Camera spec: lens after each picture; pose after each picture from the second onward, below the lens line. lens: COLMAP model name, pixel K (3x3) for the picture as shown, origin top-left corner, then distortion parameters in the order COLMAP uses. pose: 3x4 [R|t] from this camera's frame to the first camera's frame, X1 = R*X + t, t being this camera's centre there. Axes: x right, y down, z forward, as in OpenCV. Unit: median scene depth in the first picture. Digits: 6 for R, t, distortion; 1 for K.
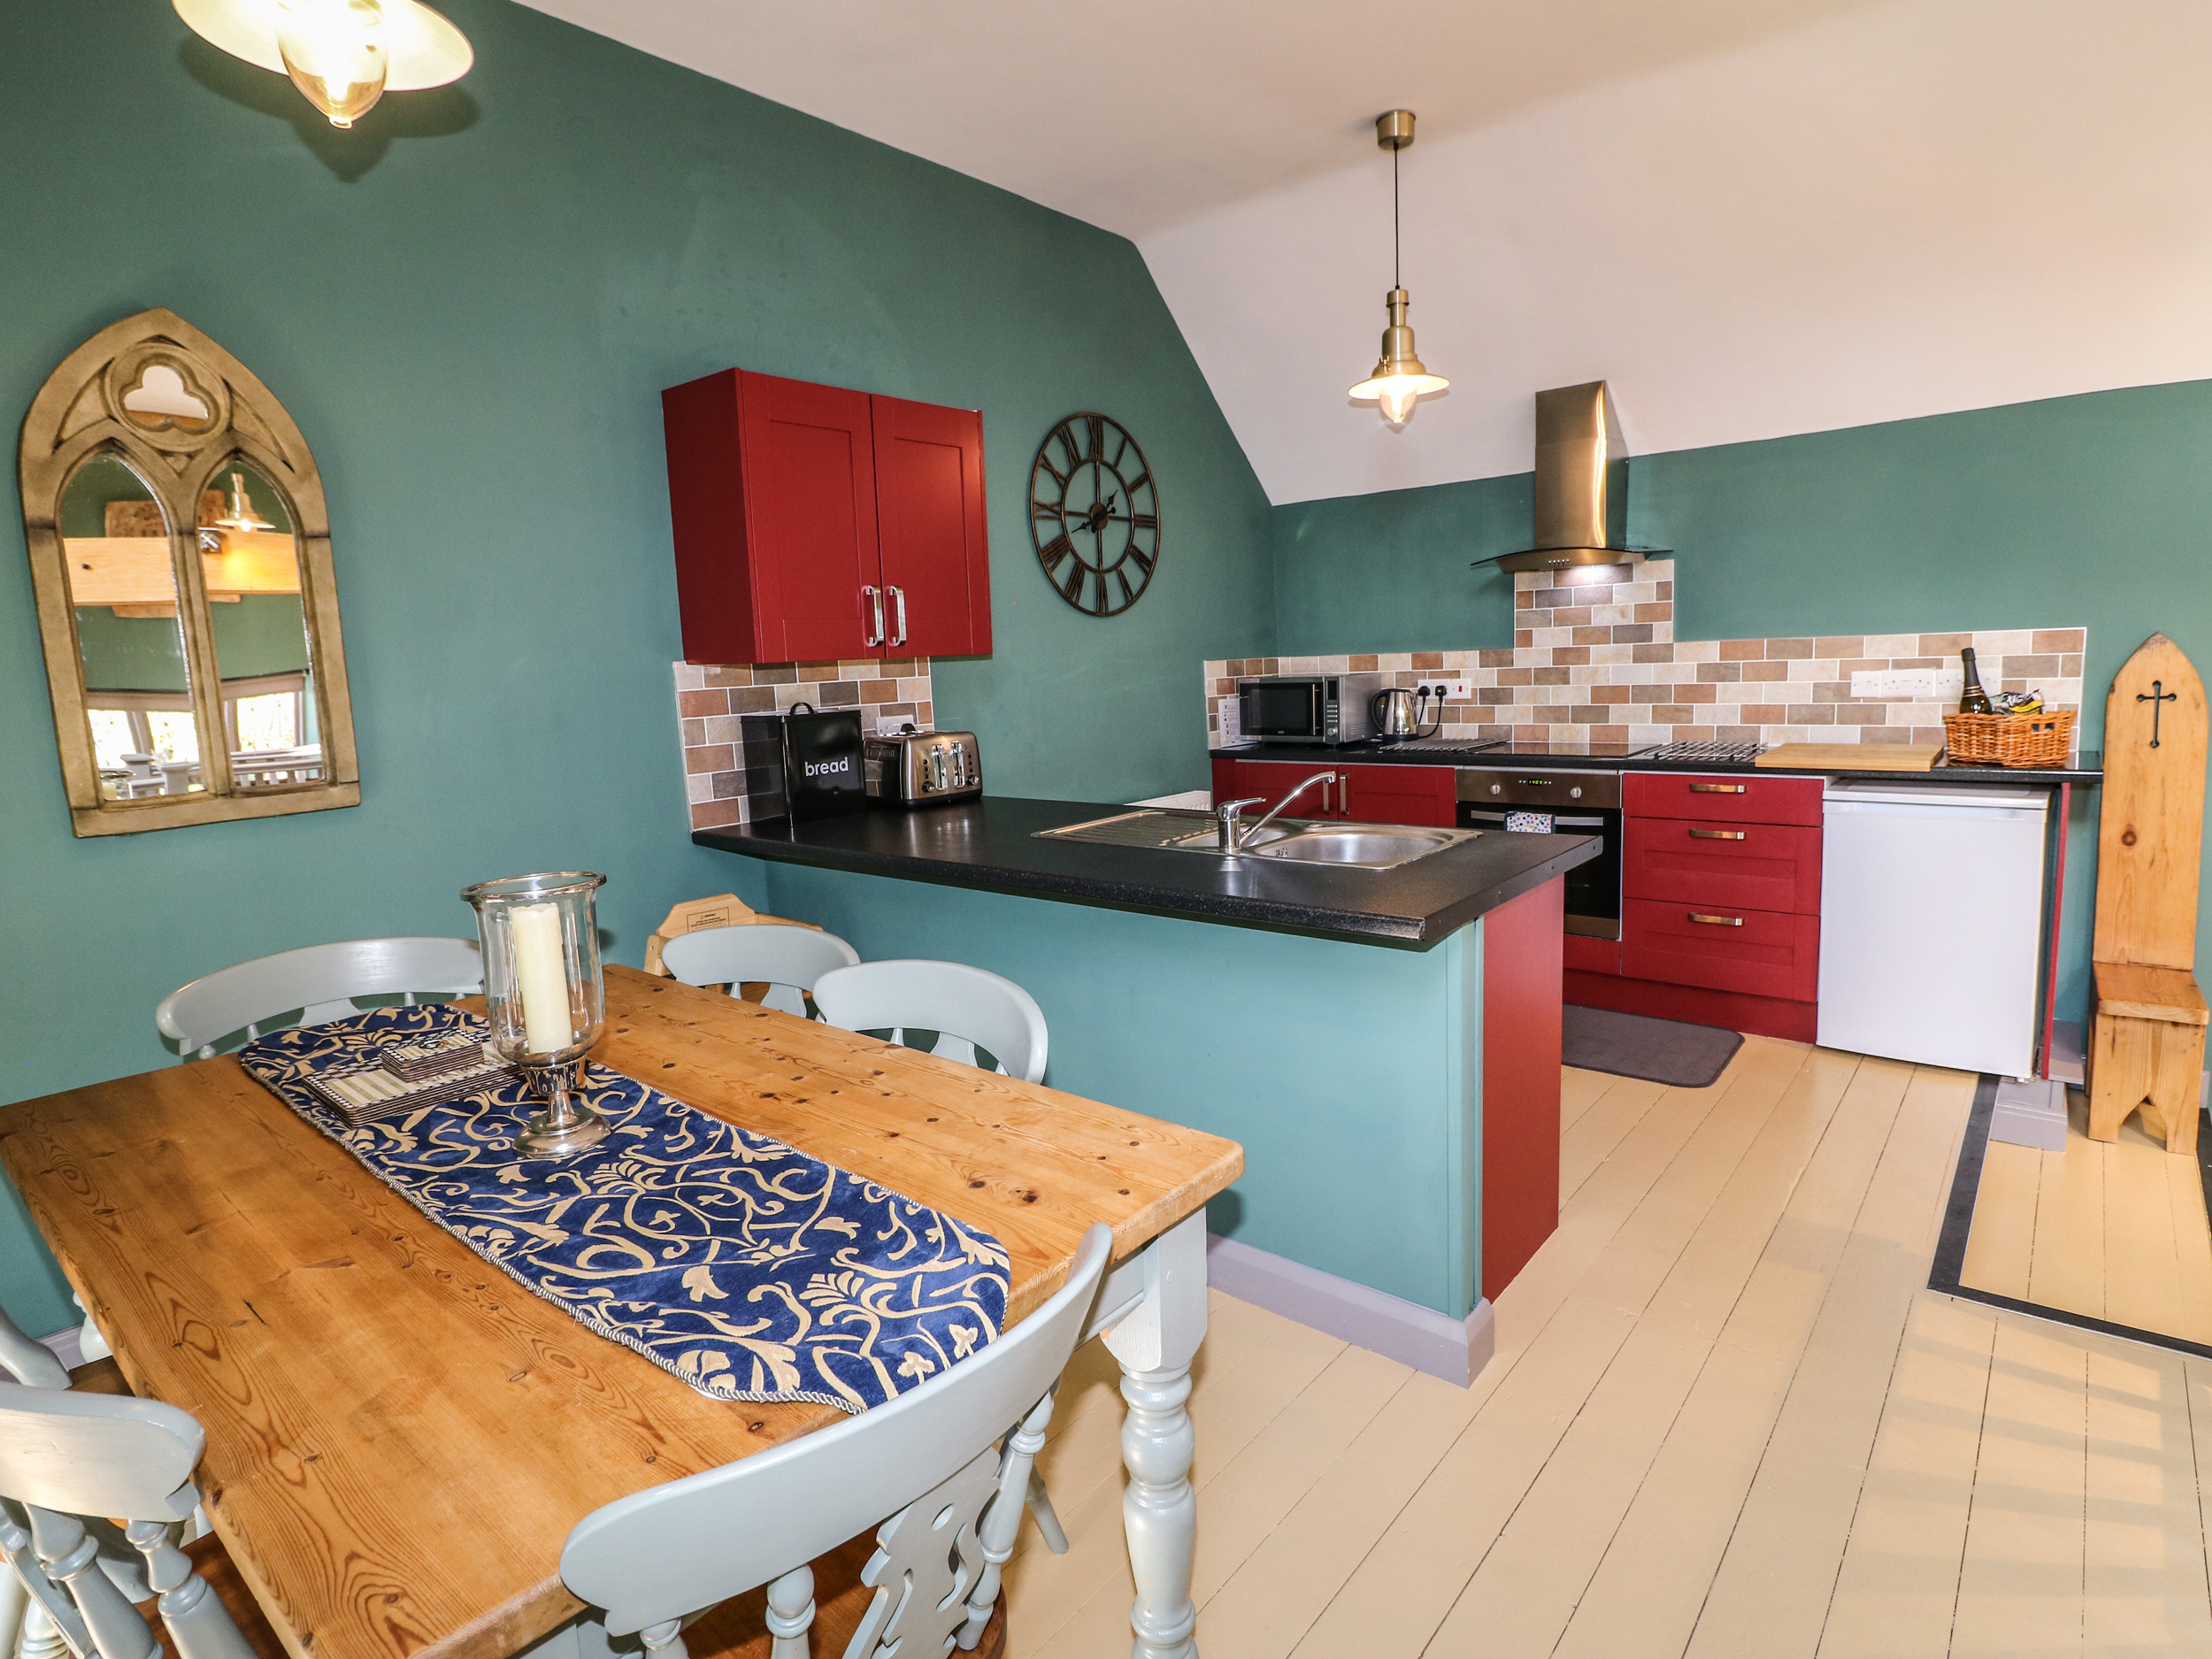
lens RADIAL K [[1148.1, 0, 1105.5], [0, 1148.1, 793.0], [0, 0, 1]] dist [-0.001201, -0.011203]
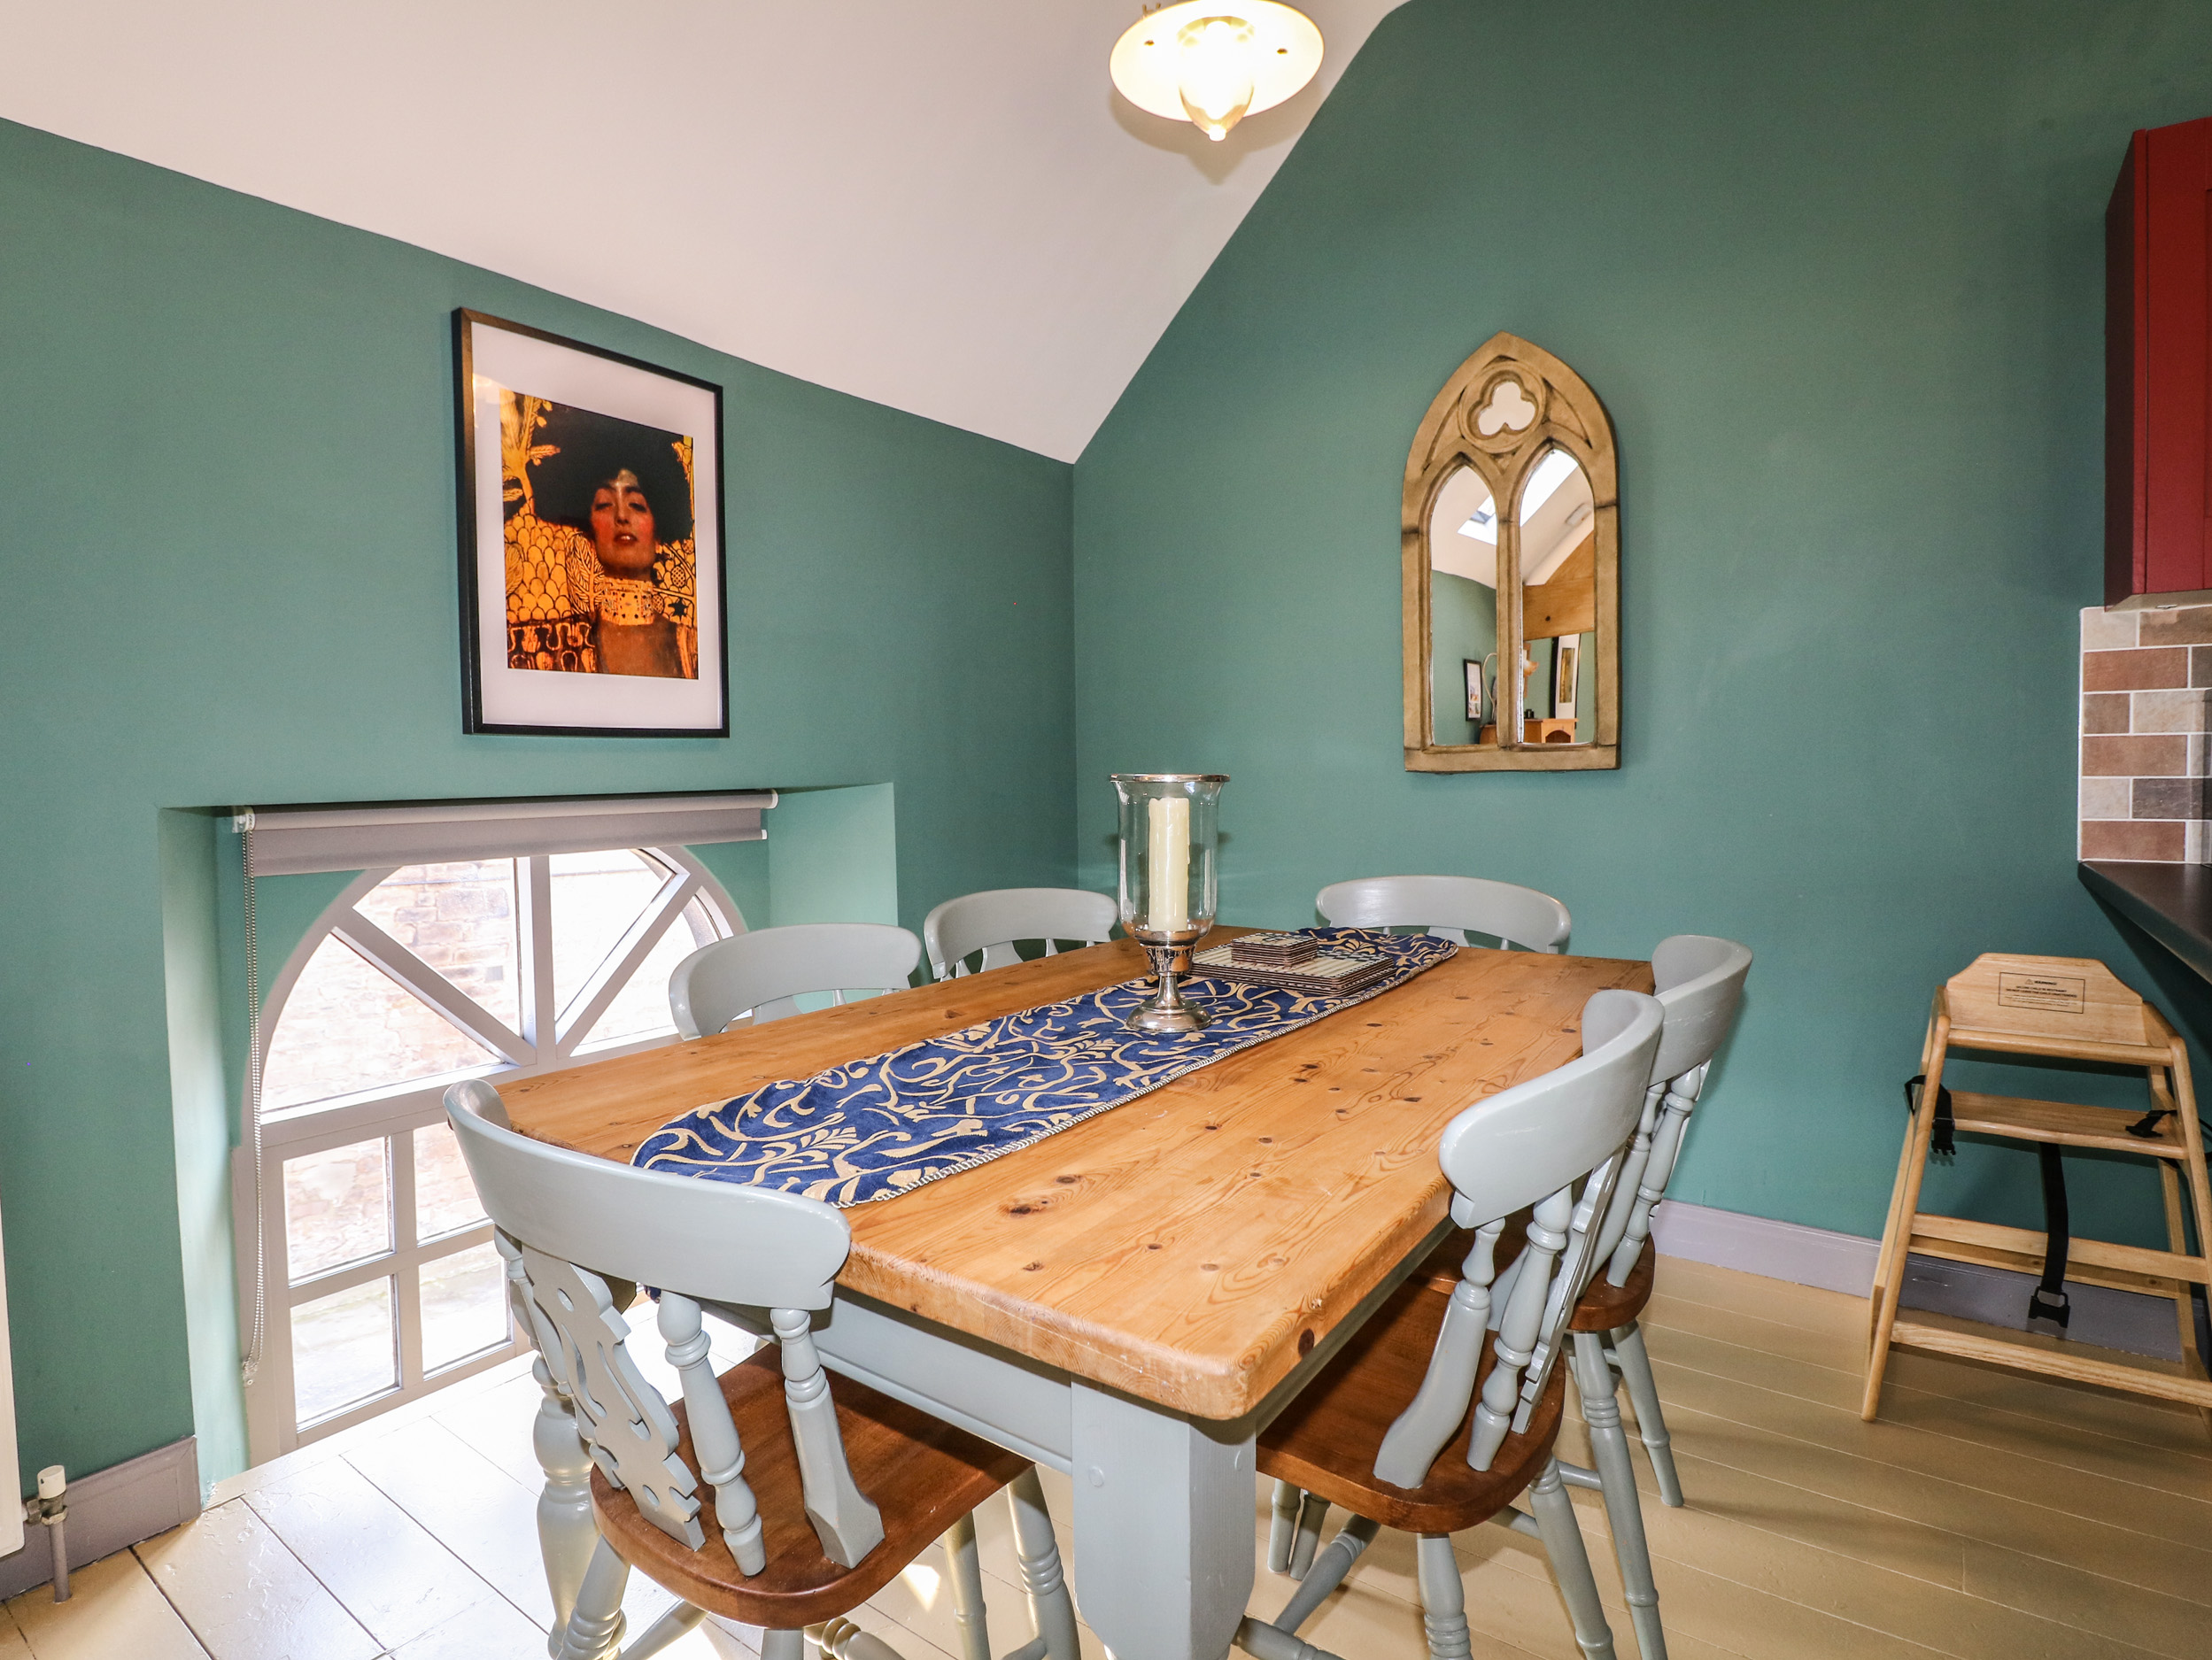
lens RADIAL K [[1137.6, 0, 1106.1], [0, 1137.6, 815.7], [0, 0, 1]] dist [-0.001707, -0.013576]
pose [[0.079527, 0.087614, -0.992975, 0.227945], [-0.107565, 0.991068, 0.078830, 0.015252], [0.991012, 0.100541, 0.088241, 0.346845]]
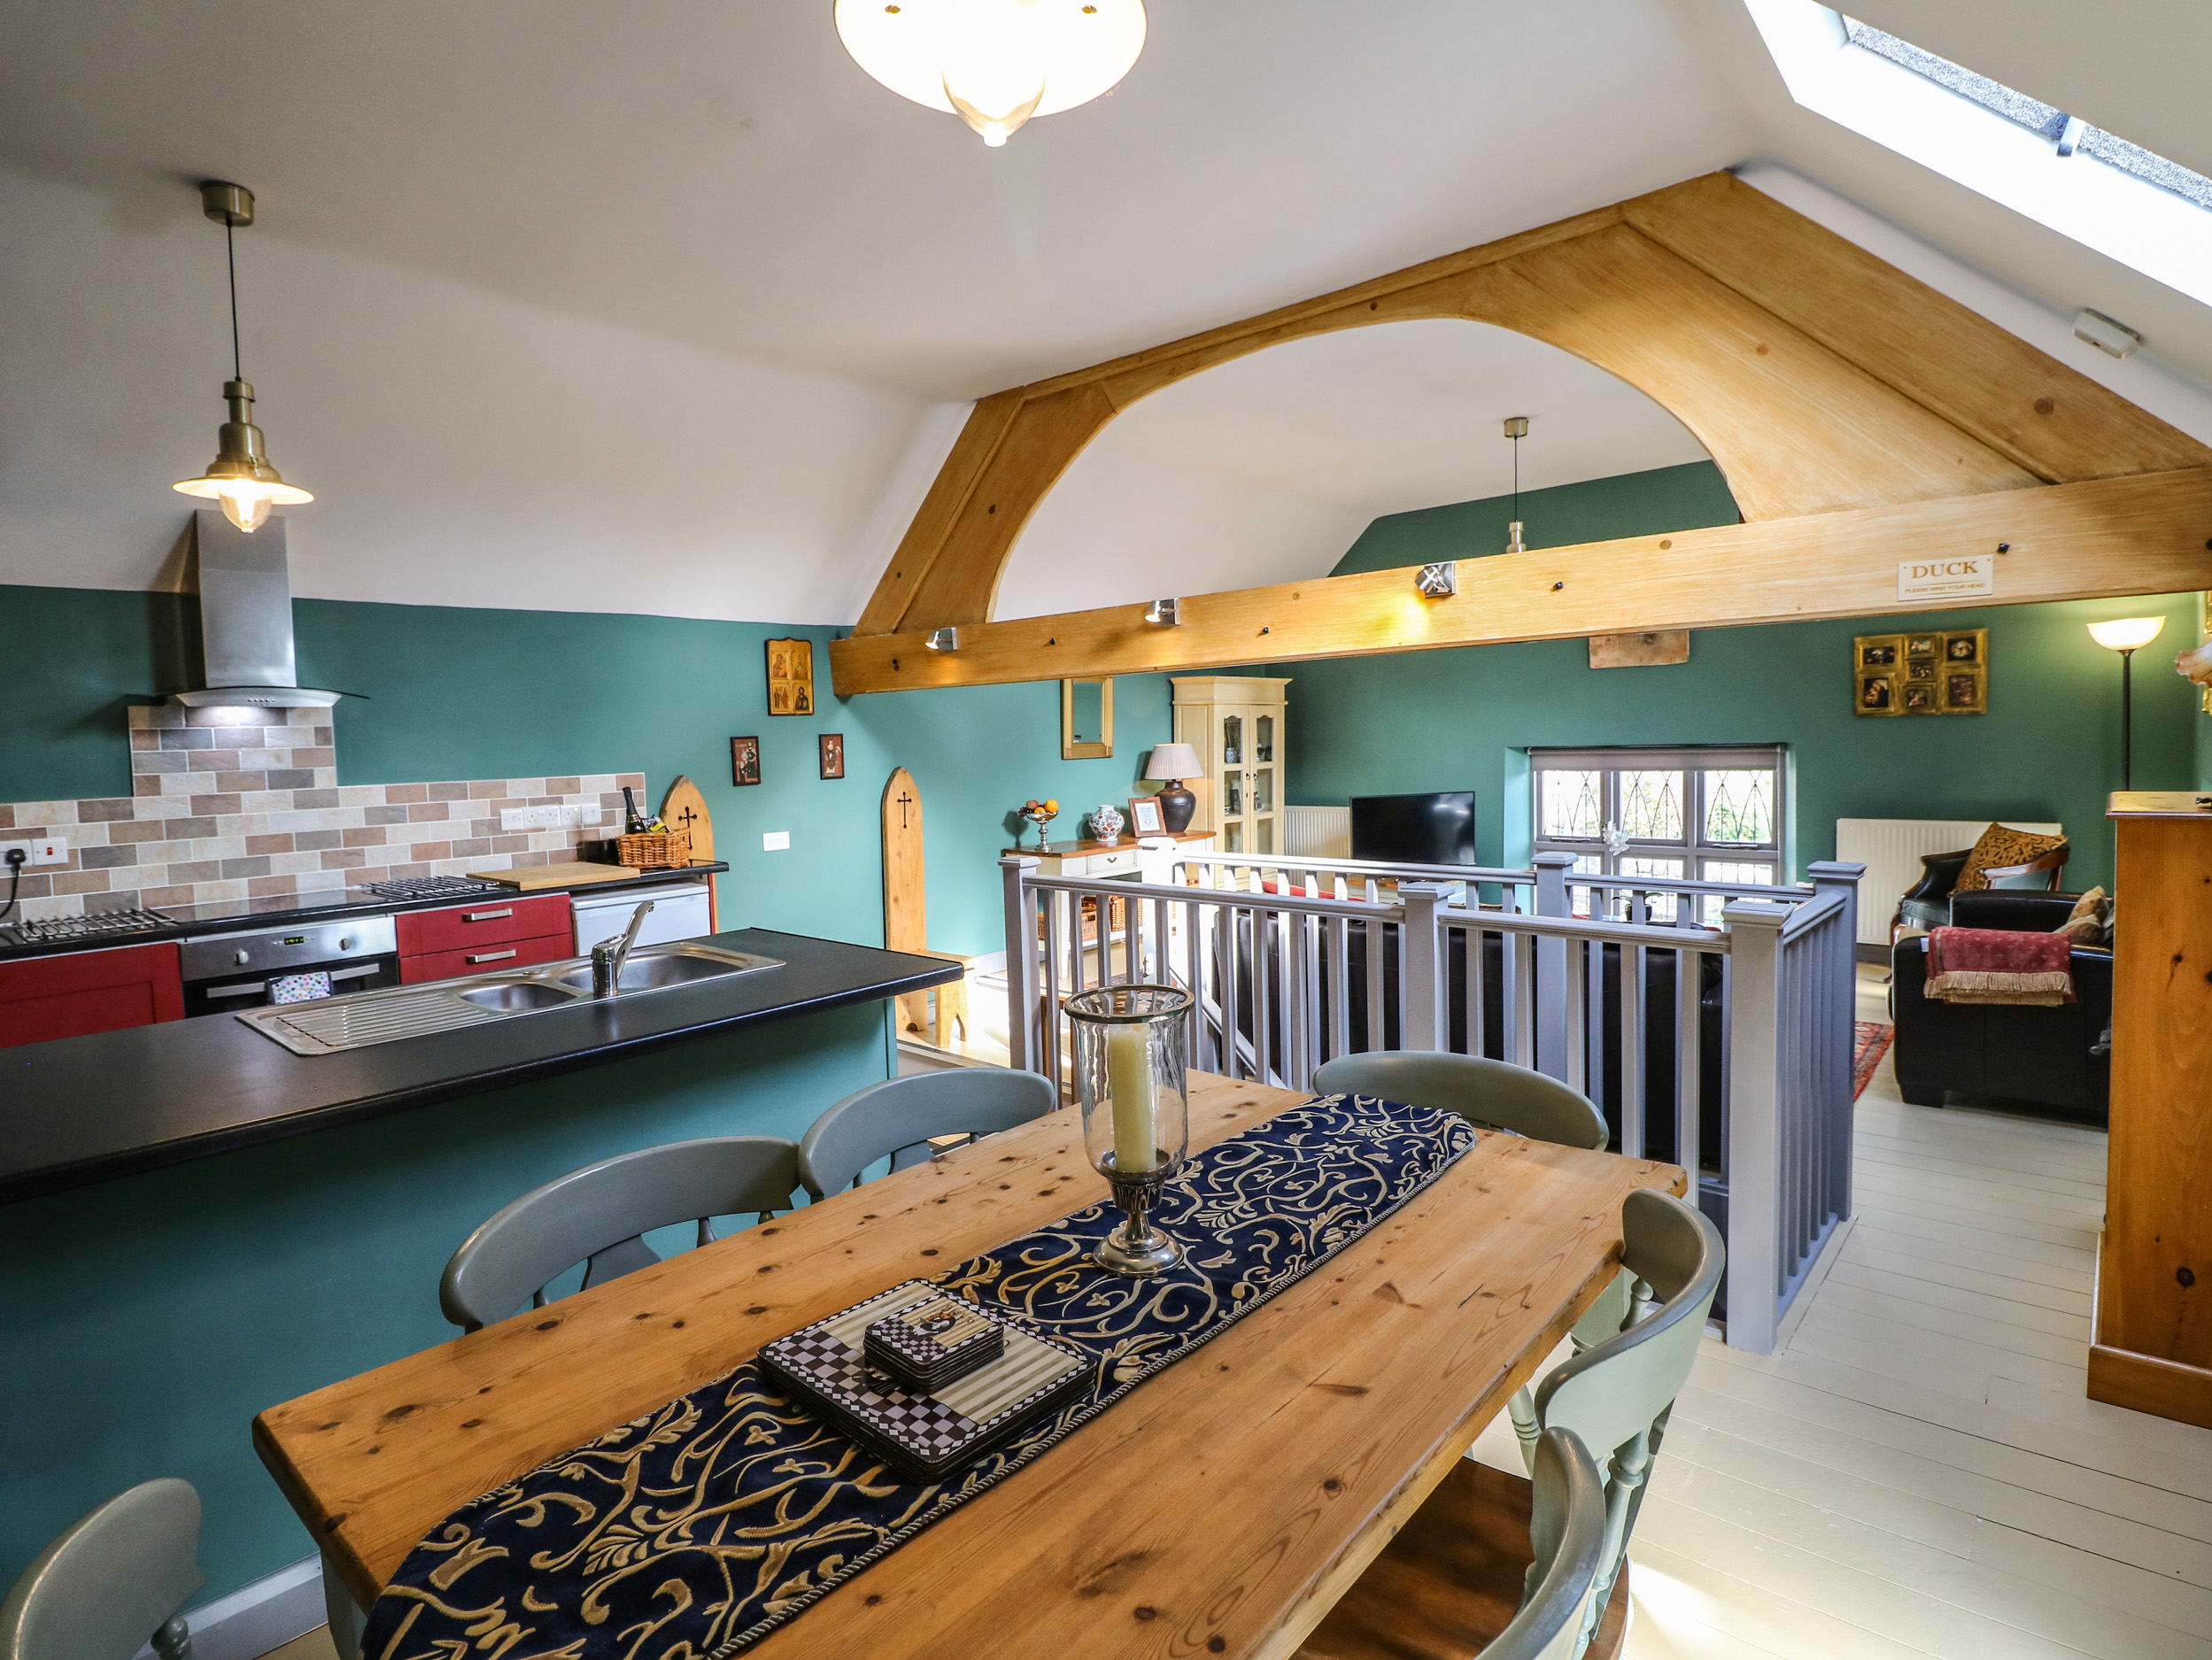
lens RADIAL K [[1148.0, 0, 1105.5], [0, 1148.0, 793.5], [0, 0, 1]] dist [-0.001201, -0.011203]
pose [[0.025920, -0.011276, 0.999600, -0.612290], [0.145408, 0.989344, 0.007390, -0.045528], [-0.989032, 0.145158, 0.027284, 0.393387]]
